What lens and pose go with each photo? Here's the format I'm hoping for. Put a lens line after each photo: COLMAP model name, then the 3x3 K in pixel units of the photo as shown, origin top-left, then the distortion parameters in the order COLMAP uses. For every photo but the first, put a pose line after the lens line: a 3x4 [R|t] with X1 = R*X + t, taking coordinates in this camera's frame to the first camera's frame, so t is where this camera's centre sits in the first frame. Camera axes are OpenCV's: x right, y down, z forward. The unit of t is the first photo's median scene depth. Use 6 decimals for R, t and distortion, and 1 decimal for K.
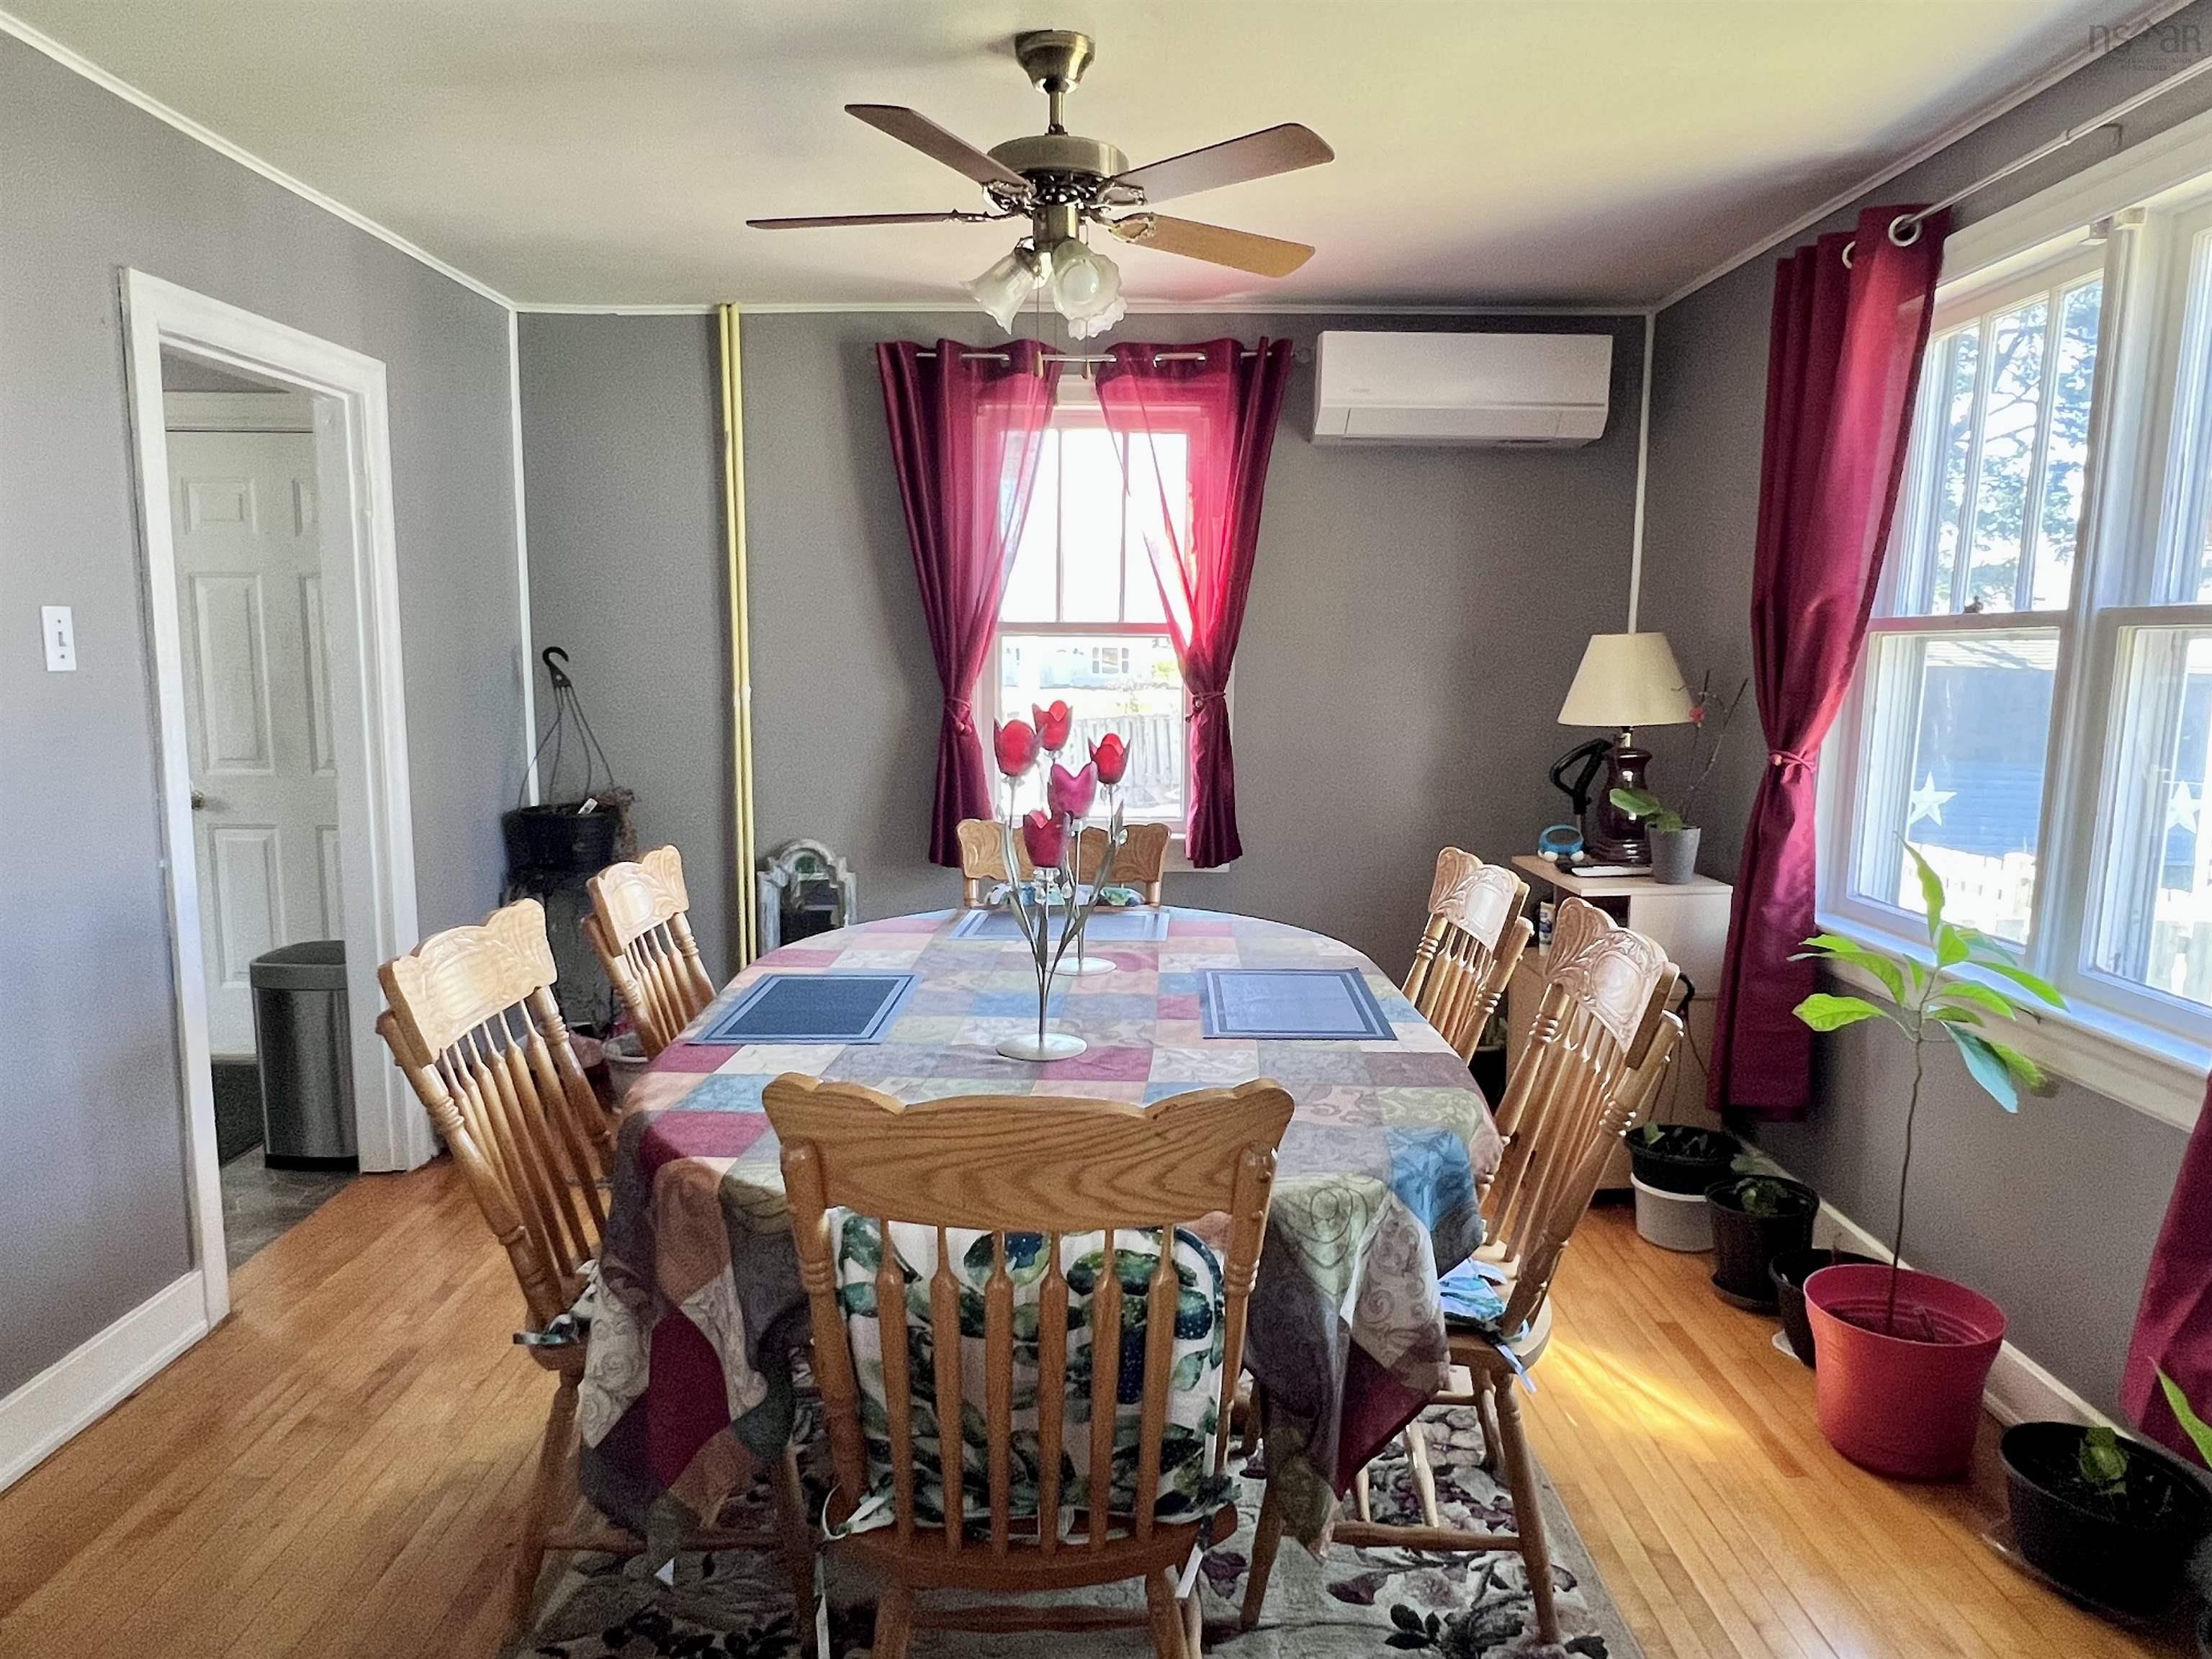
lens RADIAL K [[1391.9, 0, 1093.0], [0, 1391.9, 844.1], [0, 0, 1]] dist [-0.004555, -0.000807]
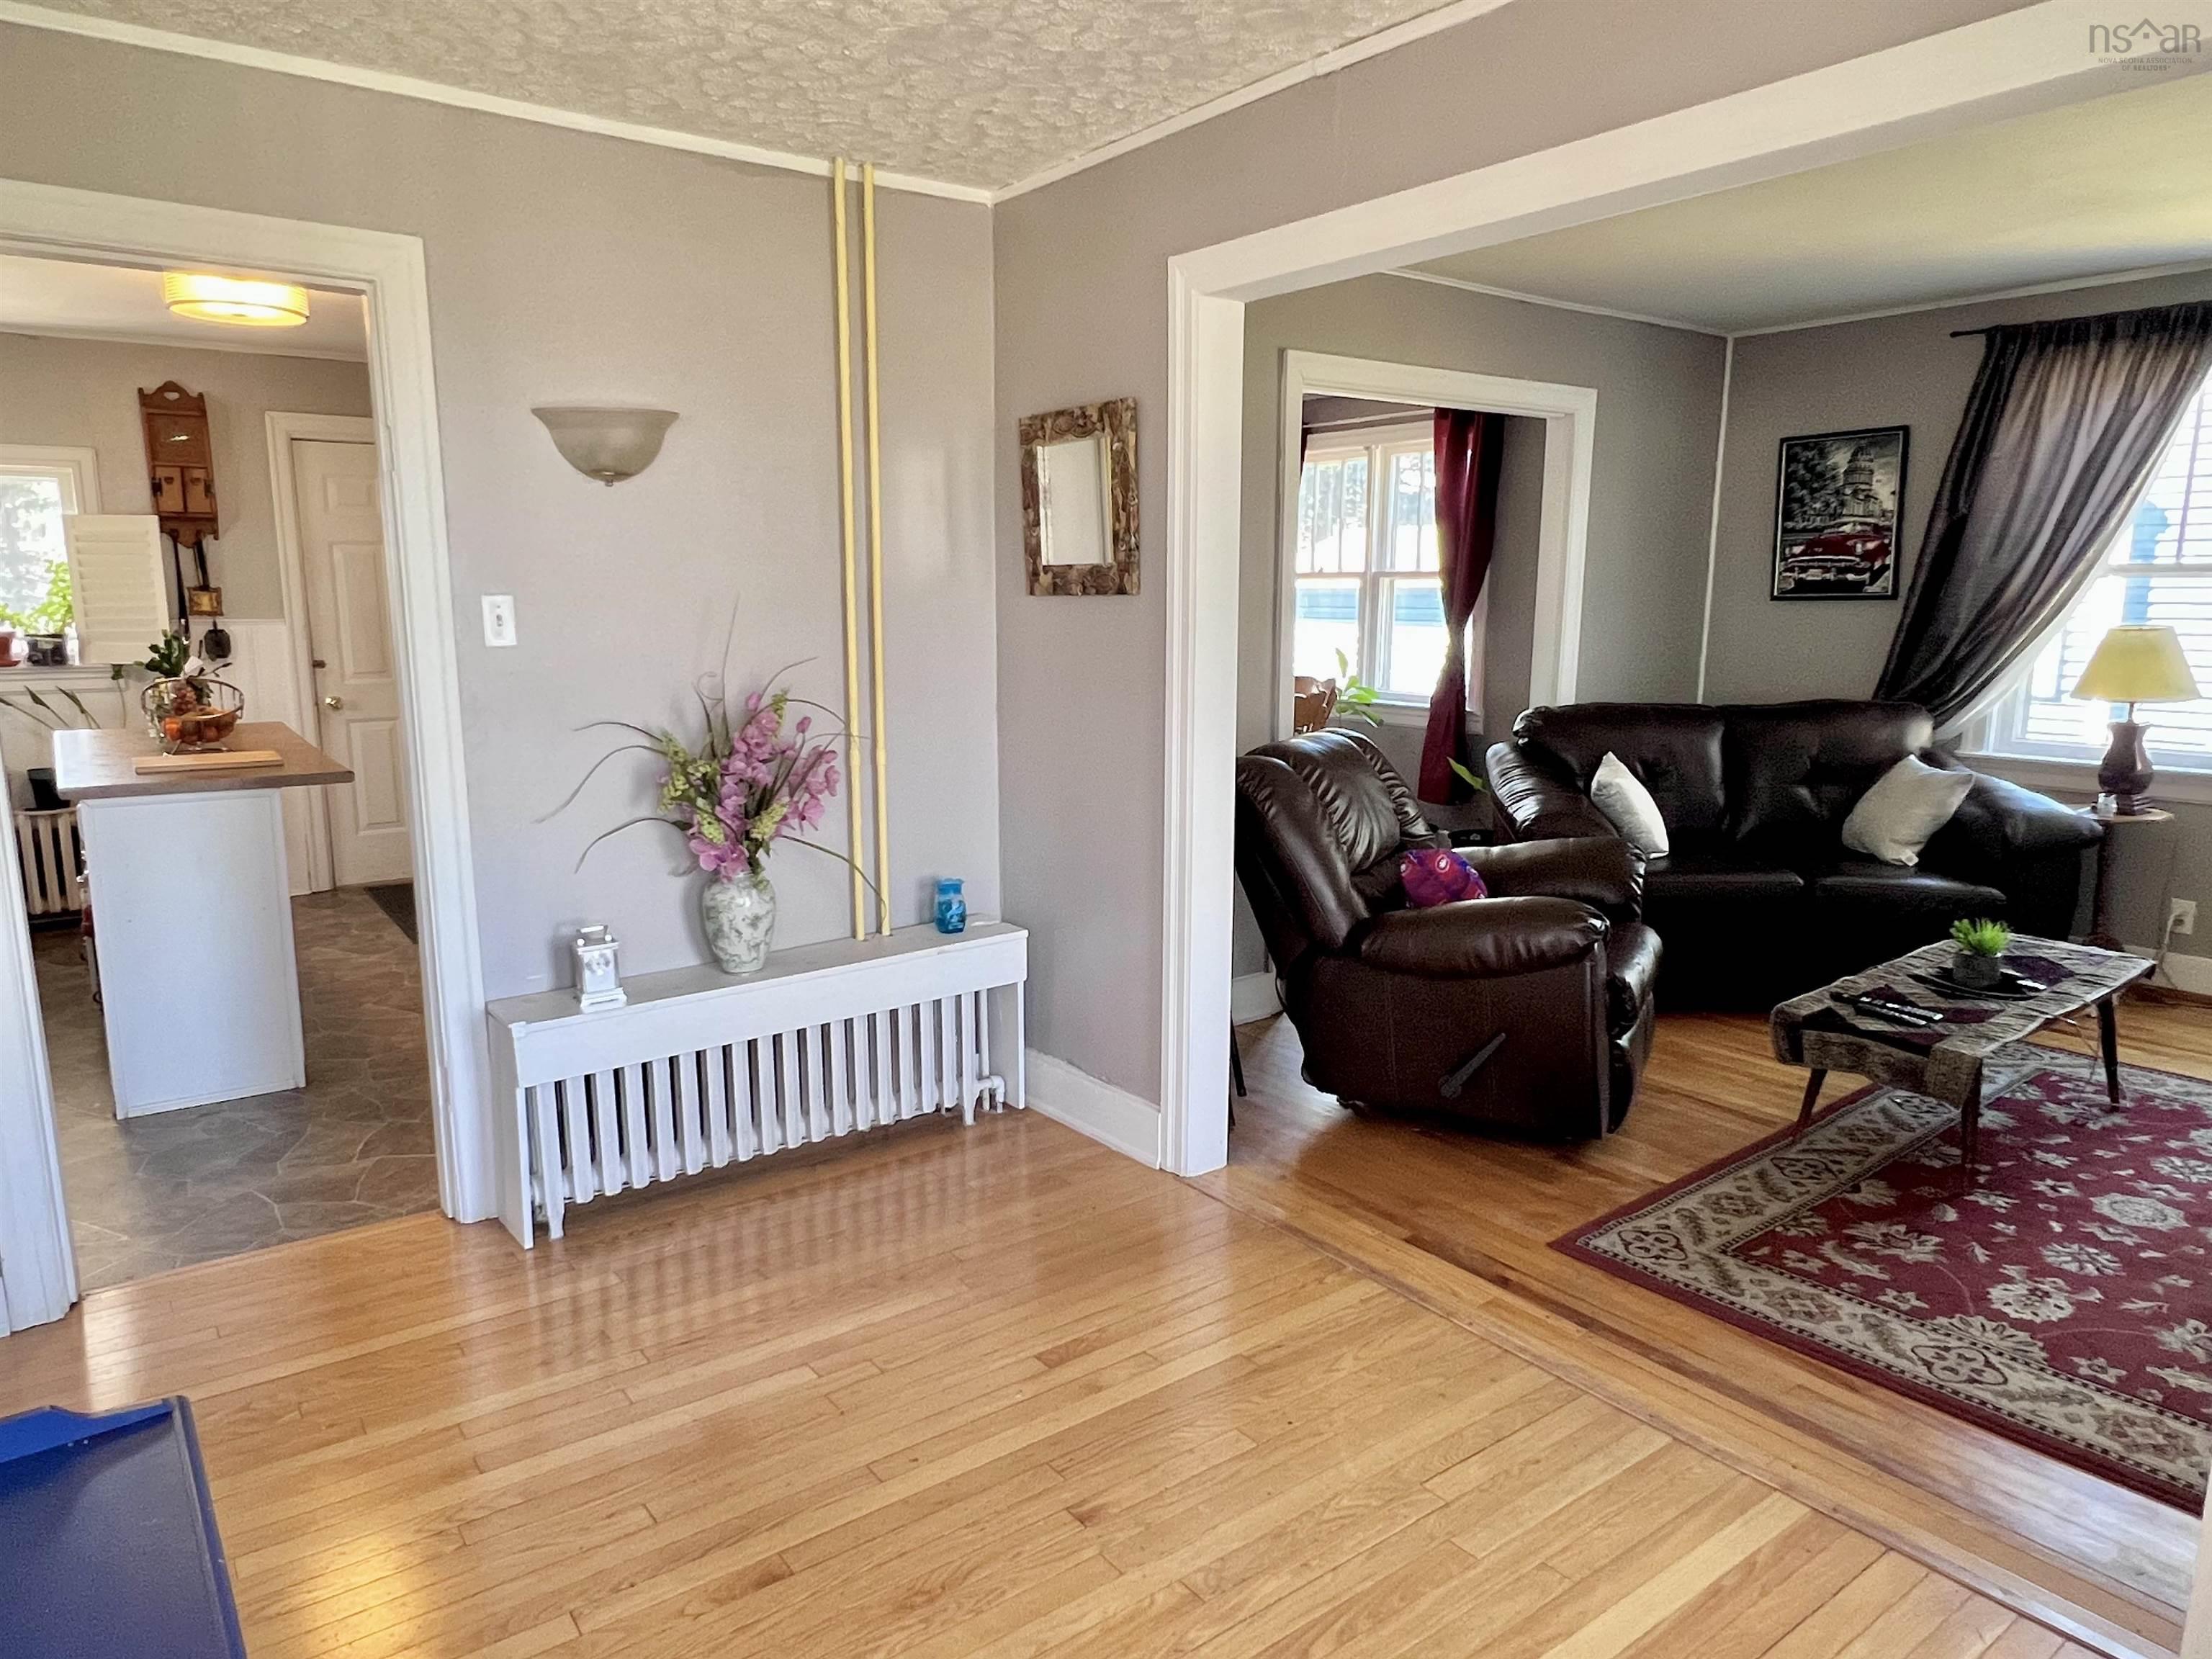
lens RADIAL K [[1392.3, 0, 1102.0], [0, 1392.3, 836.4], [0, 0, 1]] dist [-0.002165, -0.000786]
pose [[0.794511, -0.118154, 0.595644, -1.613008], [0.091579, 0.992983, 0.074817, 0.124426], [-0.600304, -0.004894, 0.799757, -1.079510]]
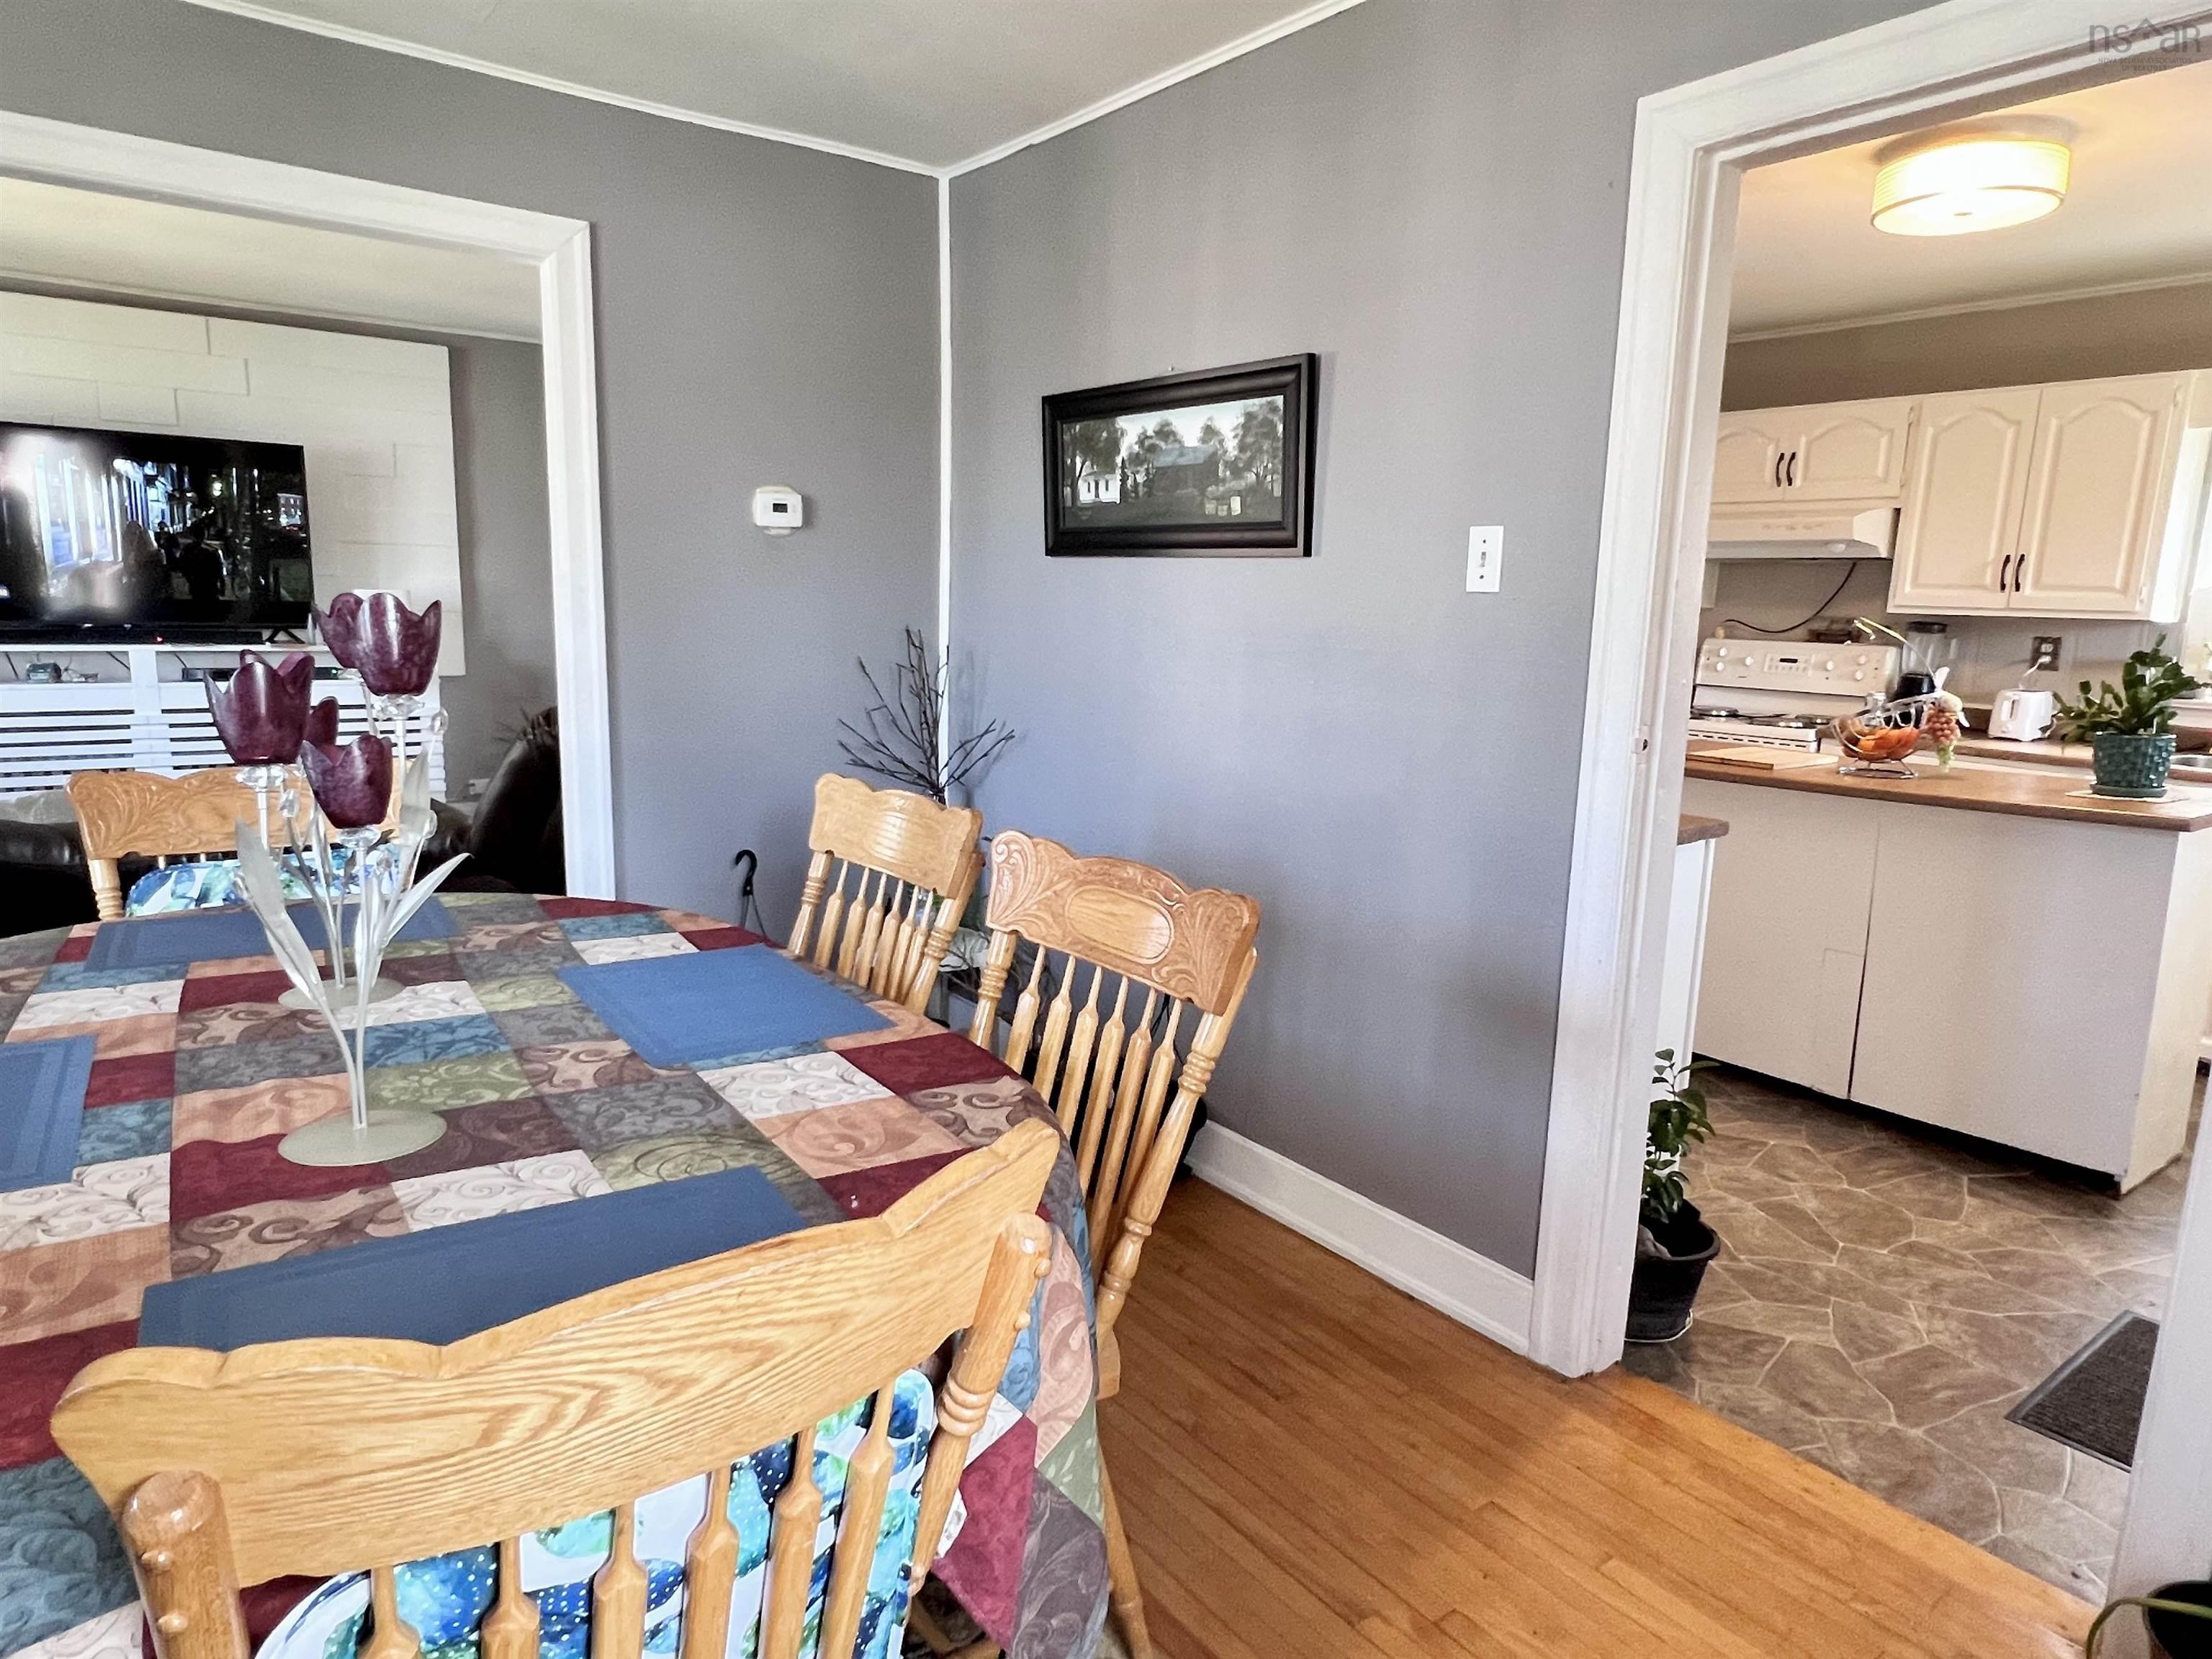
lens RADIAL K [[1319.4, 0, 1106.0], [0, 1319.4, 829.5], [0, 0, 1]] dist [-0.002902, -0.000903]
pose [[-0.793406, 0.075377, -0.604008, 0.058002], [-0.120898, 0.953019, 0.277740, -0.188477], [0.596566, 0.293384, -0.747017, 1.563457]]
